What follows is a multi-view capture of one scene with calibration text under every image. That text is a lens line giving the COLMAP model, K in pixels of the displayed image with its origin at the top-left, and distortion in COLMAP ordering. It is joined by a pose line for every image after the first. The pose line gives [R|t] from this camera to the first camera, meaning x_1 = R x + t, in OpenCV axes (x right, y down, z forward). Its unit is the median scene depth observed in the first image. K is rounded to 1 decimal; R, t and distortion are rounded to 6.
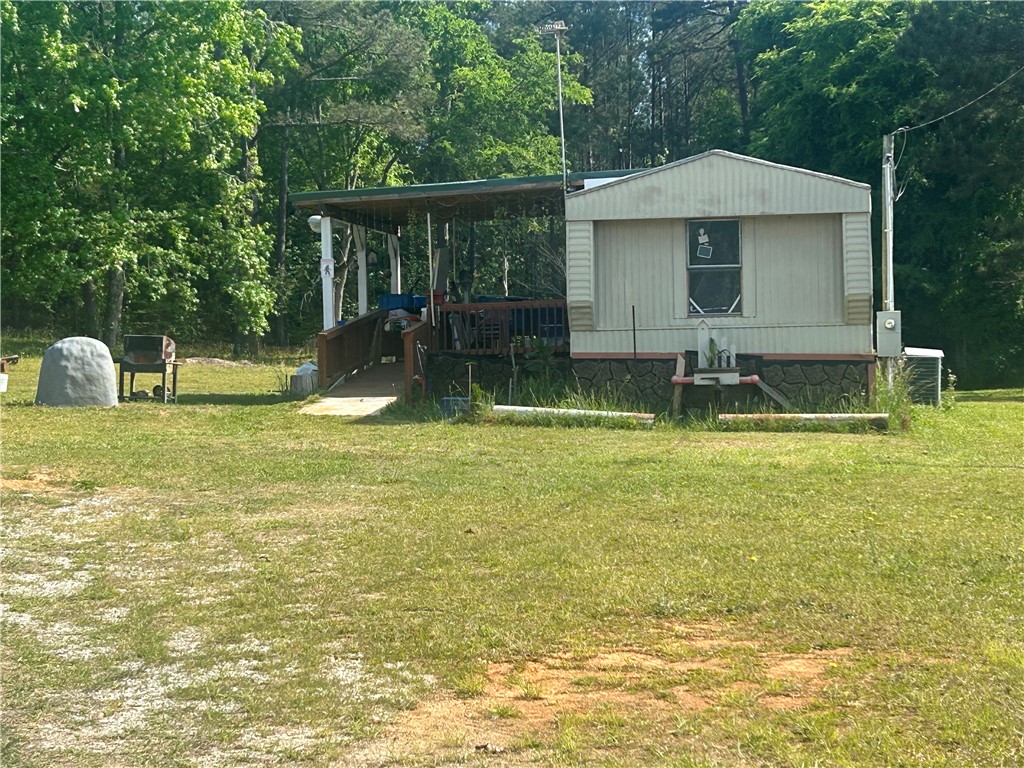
lens RADIAL K [[2192.5, 0, 511.9], [0, 2192.5, 379.3], [0, 0, 1]] dist [0.015926, 0.000000]
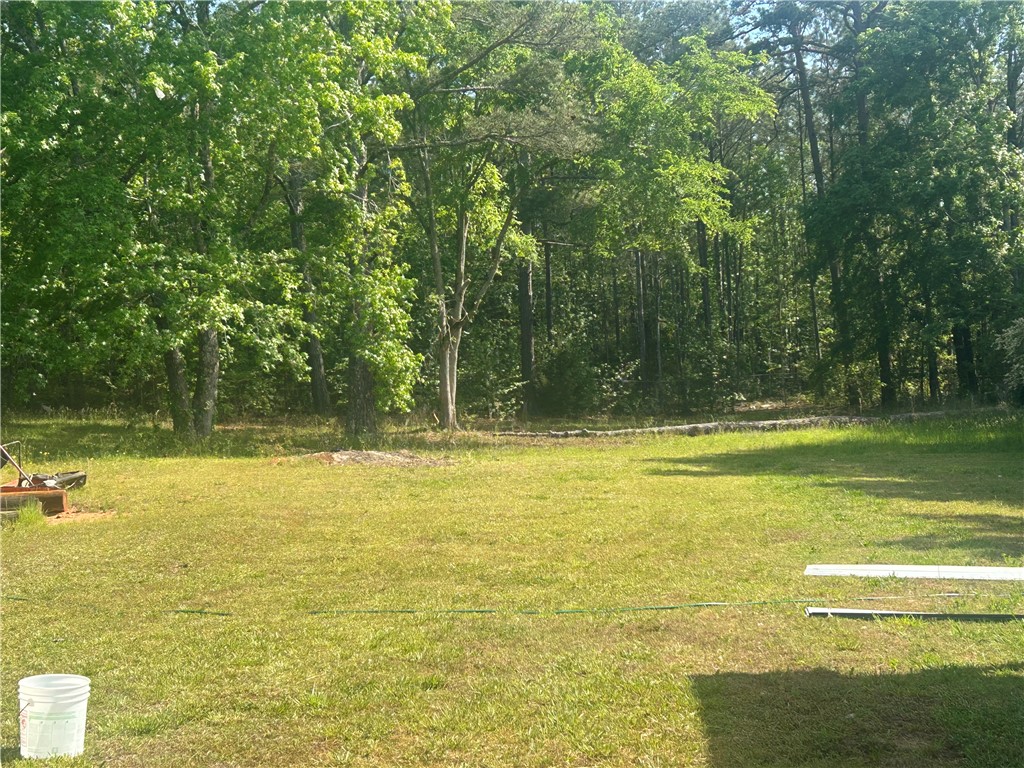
lens RADIAL K [[1517.4, 0, 512.0], [0, 1517.4, 391.2], [0, 0, 1]] dist [0.008312, 0.000000]
pose [[0.997283, -0.033403, 0.065659, -0.114234], [0.034264, 0.999340, -0.012030, -0.020056], [-0.065214, 0.014247, 0.997770, 0.486337]]
